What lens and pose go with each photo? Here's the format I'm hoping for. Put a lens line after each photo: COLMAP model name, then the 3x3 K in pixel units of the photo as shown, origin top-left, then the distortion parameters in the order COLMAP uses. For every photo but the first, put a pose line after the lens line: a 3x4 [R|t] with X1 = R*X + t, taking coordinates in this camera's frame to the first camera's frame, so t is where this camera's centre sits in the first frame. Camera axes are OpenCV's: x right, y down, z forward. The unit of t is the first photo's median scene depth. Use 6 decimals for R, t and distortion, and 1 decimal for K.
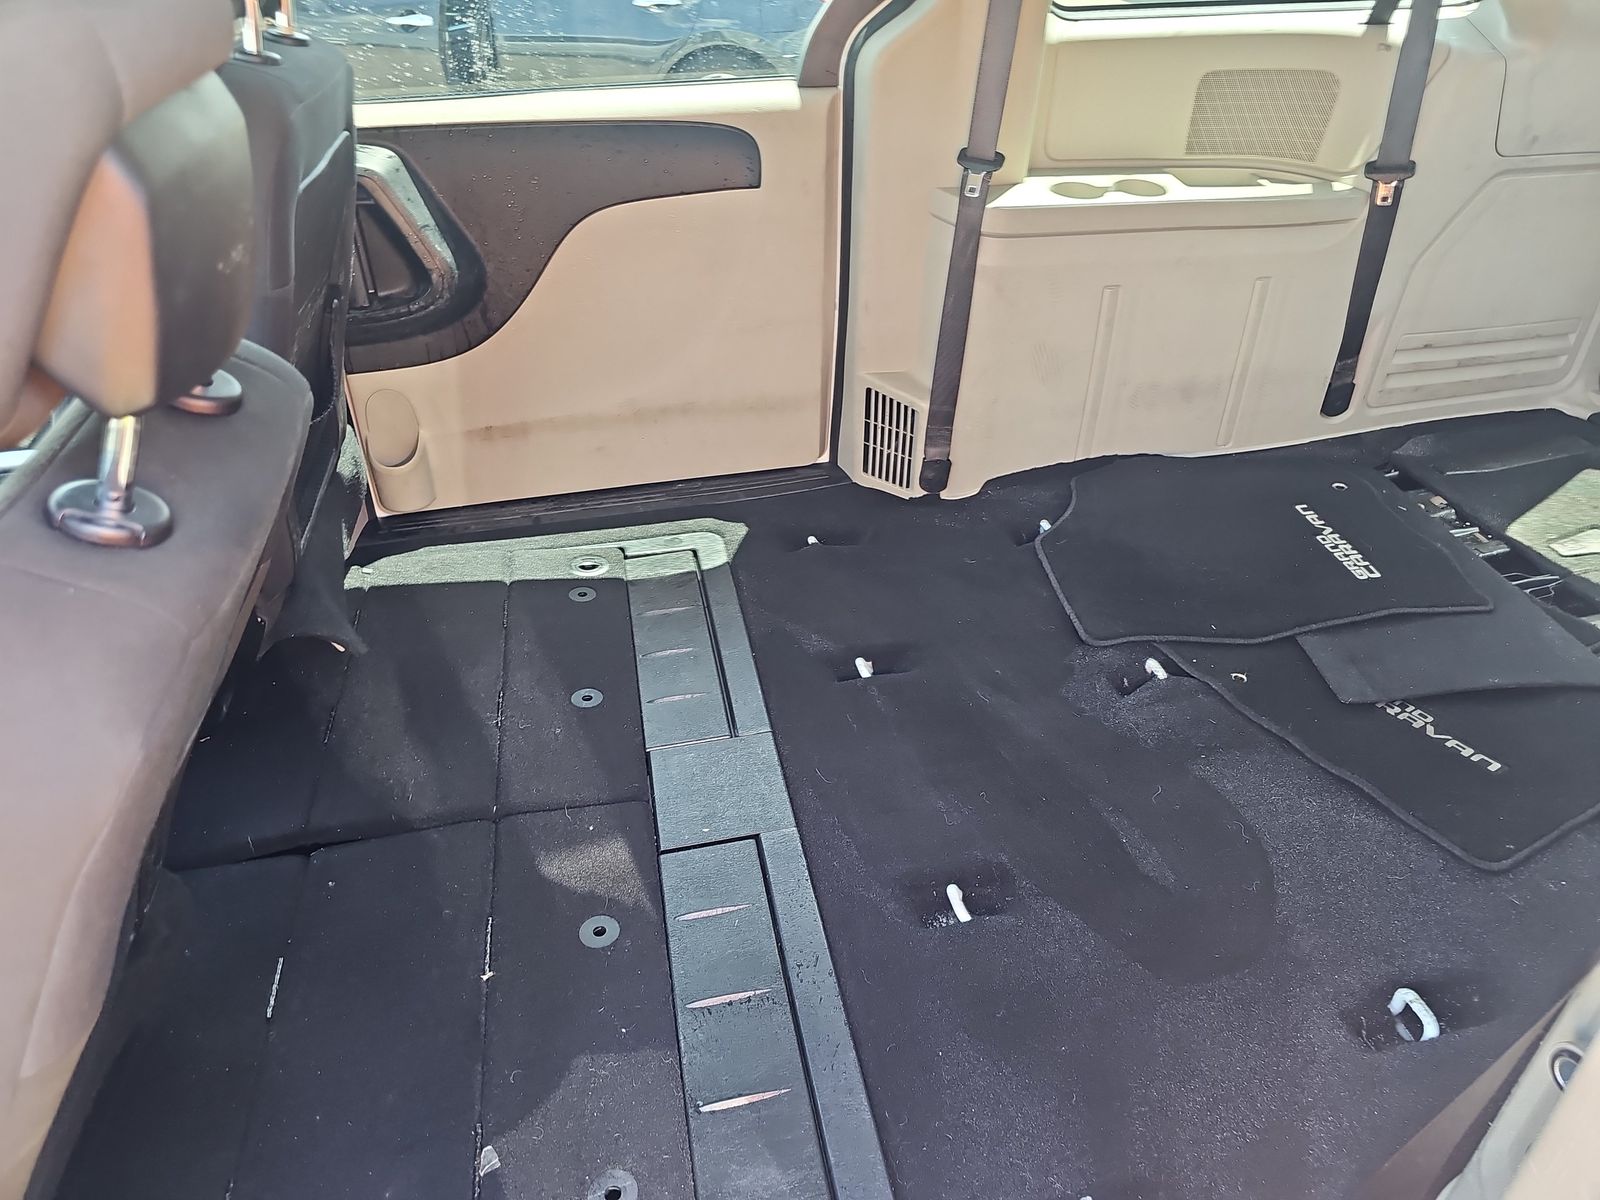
lens RADIAL K [[1056.7, 0, 786.0], [0, 1056.7, 597.0], [0, 0, 1]] dist [0.026618, -0.021708]
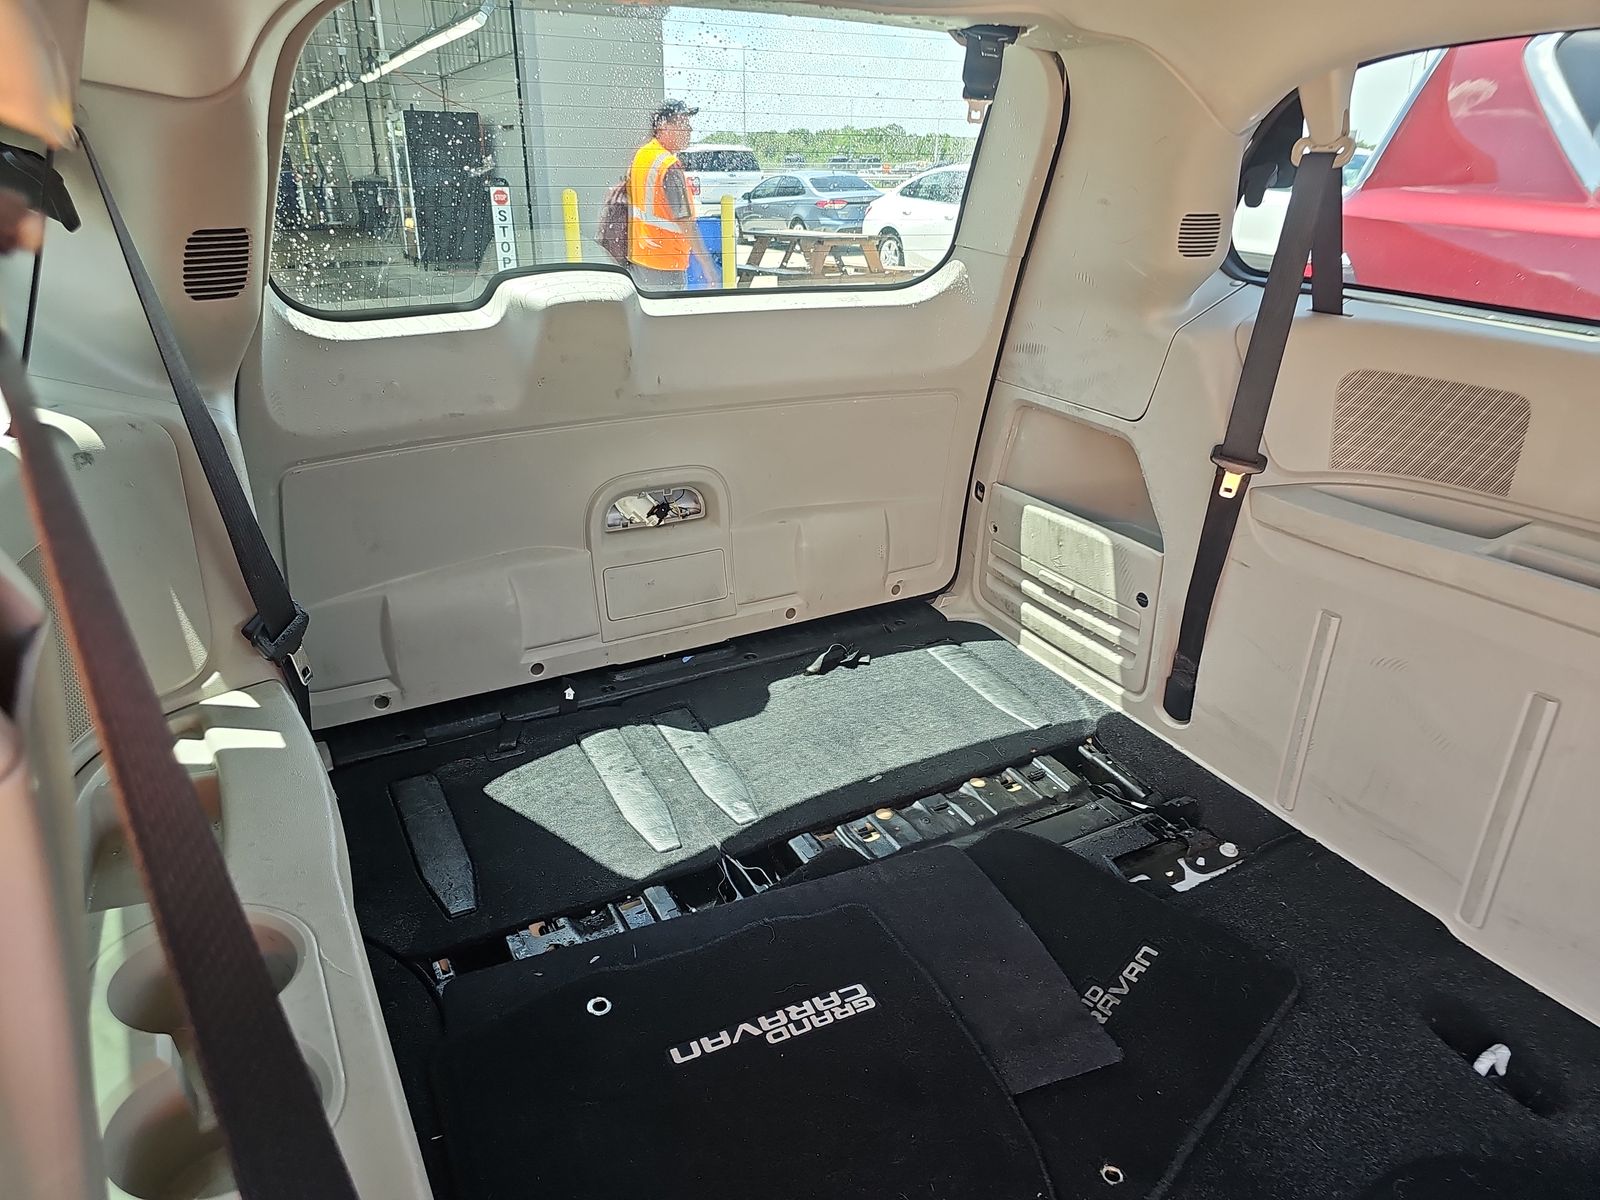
lens RADIAL K [[1056.7, 0, 786.0], [0, 1056.7, 597.0], [0, 0, 1]] dist [0.026618, -0.021708]
pose [[-0.309111, -0.379227, 0.872145, 0.017538], [0.537173, 0.687138, 0.489170, -0.609210], [-0.784790, 0.619700, -0.008691, 0.872286]]
